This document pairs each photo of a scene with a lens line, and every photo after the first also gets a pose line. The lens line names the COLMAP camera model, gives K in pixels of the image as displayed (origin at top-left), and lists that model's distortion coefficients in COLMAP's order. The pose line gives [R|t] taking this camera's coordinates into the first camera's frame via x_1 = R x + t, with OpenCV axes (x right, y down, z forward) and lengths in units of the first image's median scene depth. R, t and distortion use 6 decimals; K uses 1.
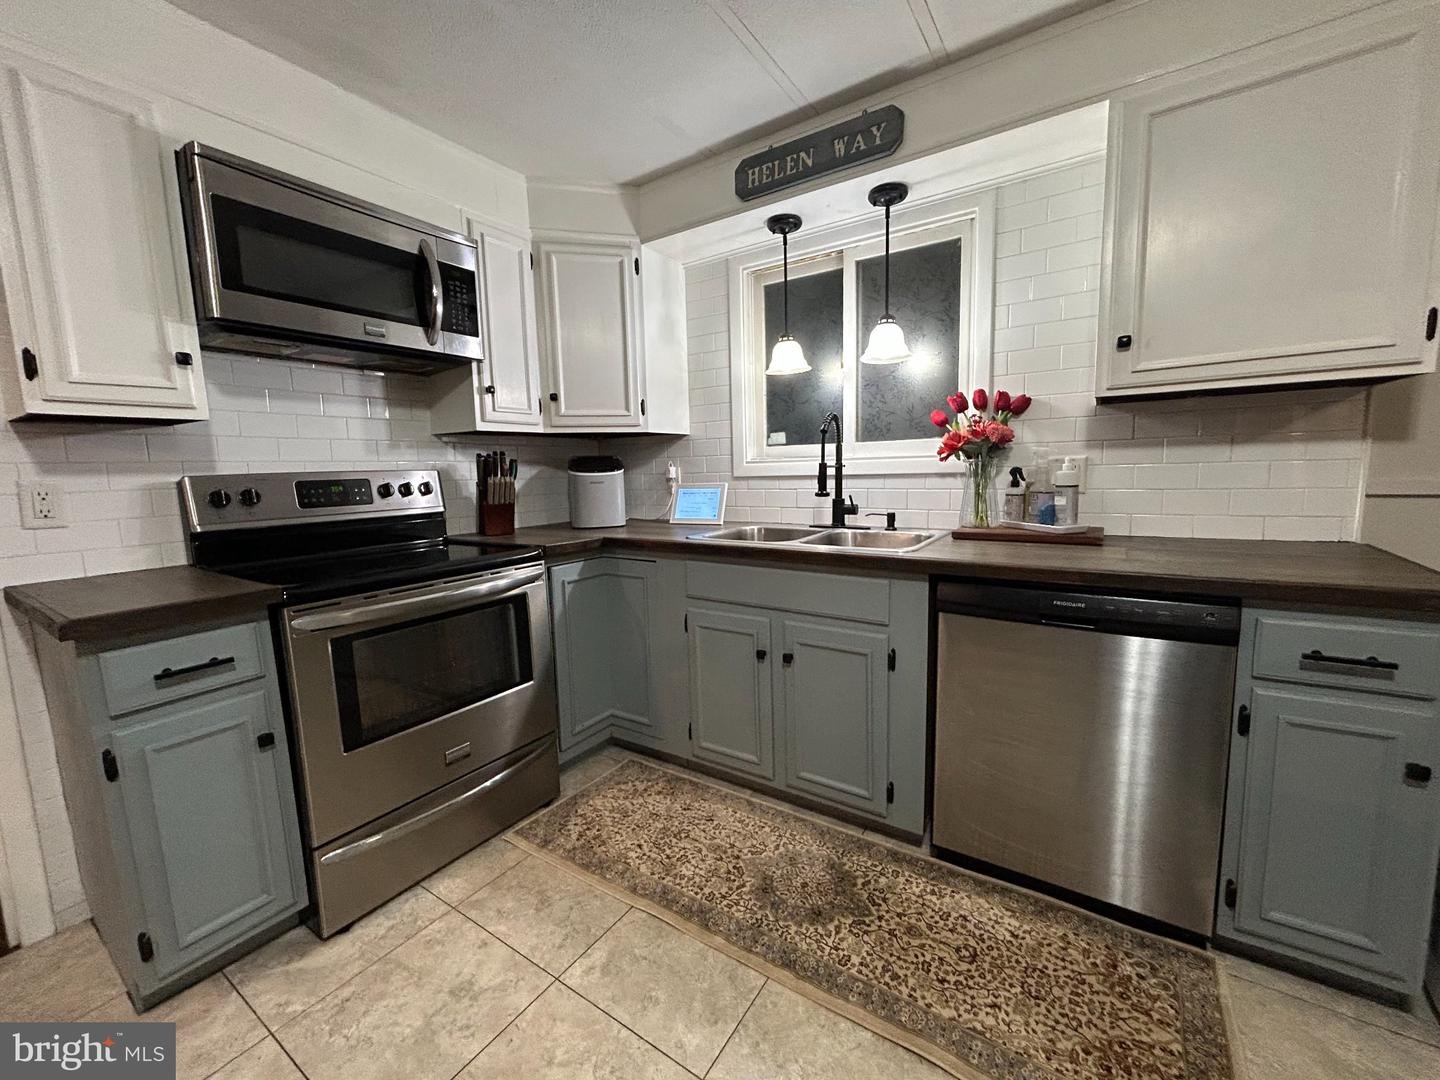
lens RADIAL K [[584.2, 0, 717.1], [0, 584.2, 538.7], [0, 0, 1]] dist [0.000903, 0.000094]
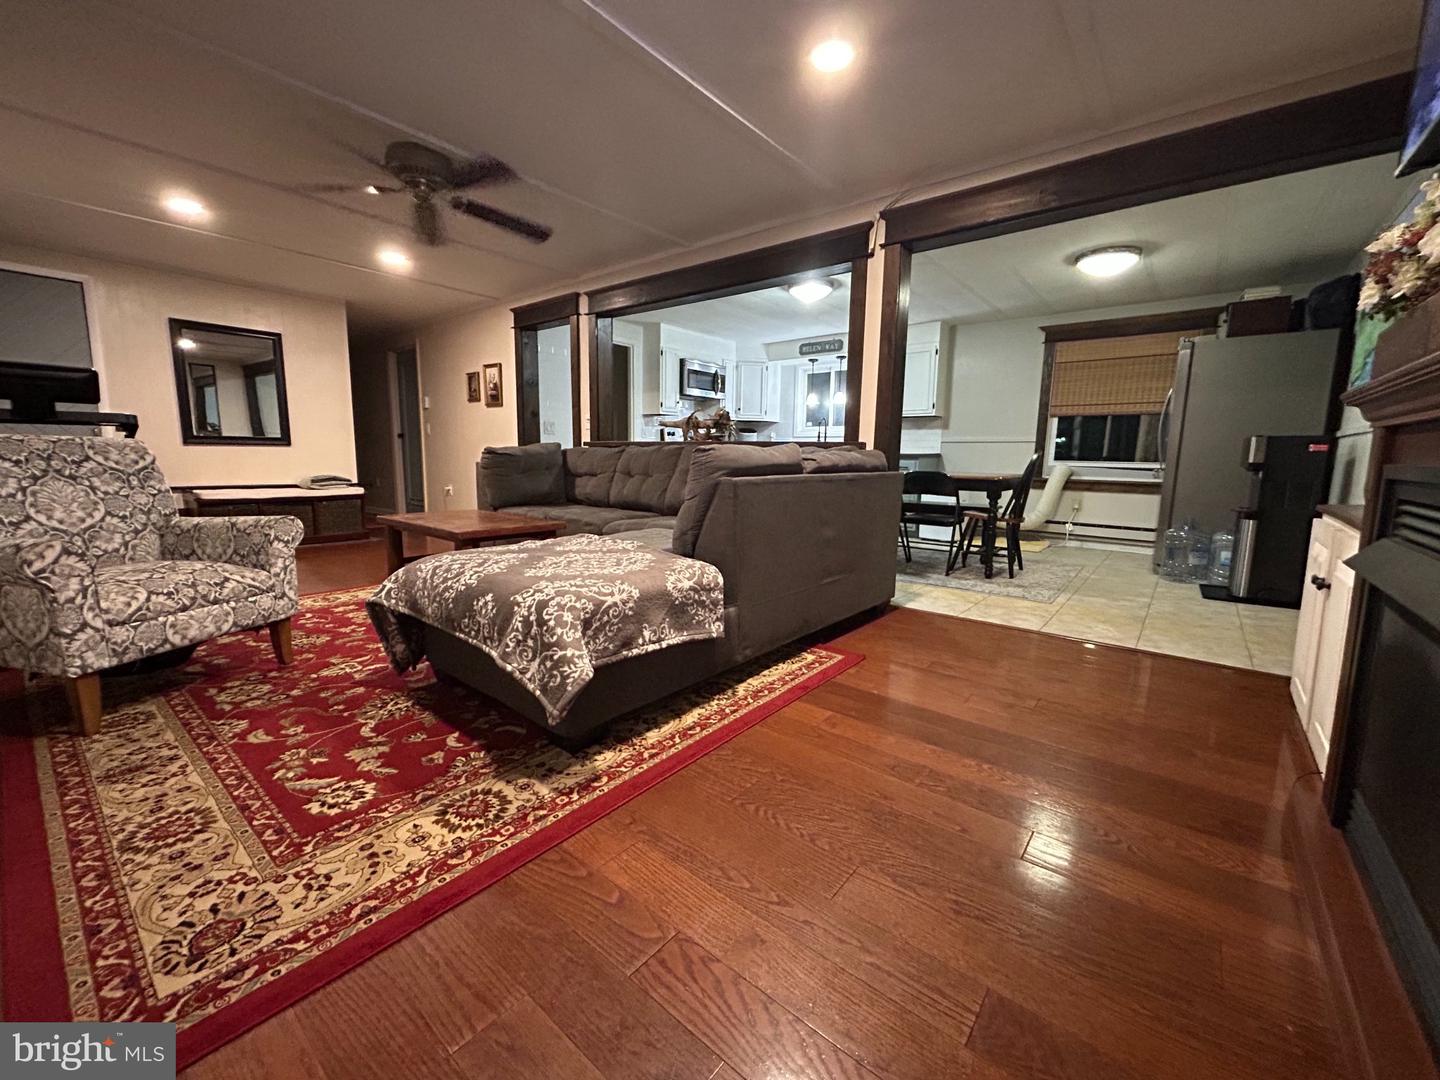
lens RADIAL K [[584.2, 0, 717.1], [0, 584.2, 538.7], [0, 0, 1]] dist [0.000903, 0.000094]
pose [[0.995654, 0.050888, -0.078001, -0.140263], [-0.048974, 0.998455, 0.026252, 0.490430], [0.079217, -0.022318, 0.996608, -2.782432]]
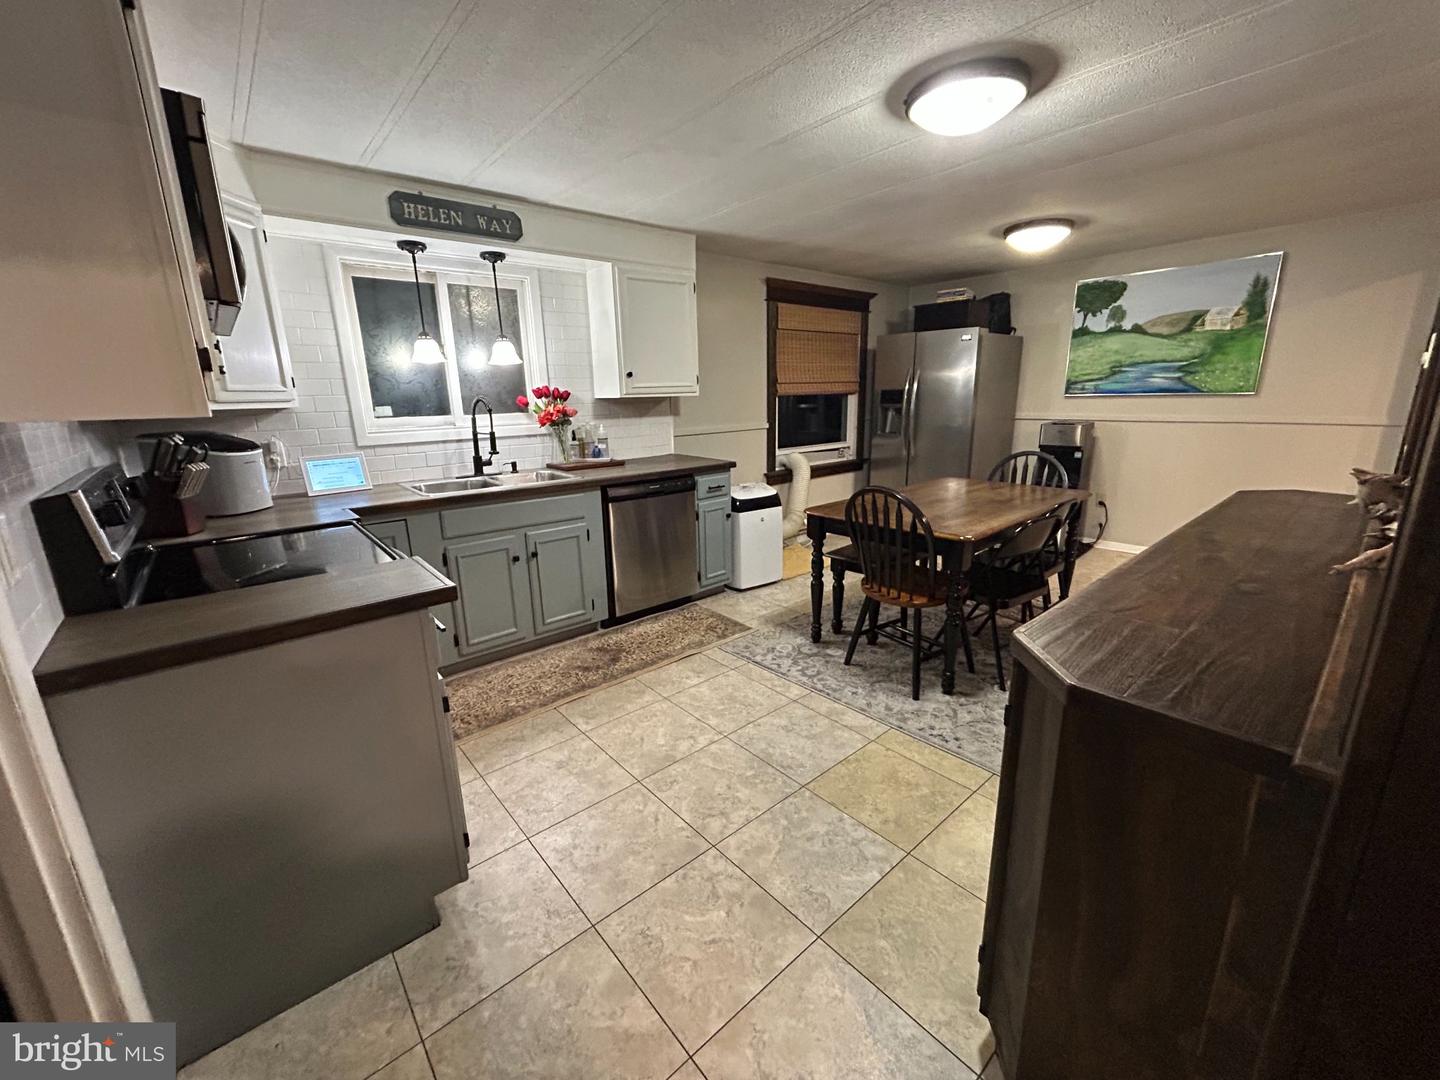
lens RADIAL K [[584.2, 0, 717.1], [0, 584.2, 538.7], [0, 0, 1]] dist [0.000903, 0.000094]
pose [[0.270677, -0.214035, 0.938575, -1.205669], [0.132943, 0.973940, 0.183760, -0.065605], [-0.953446, 0.075038, 0.292077, 0.035629]]
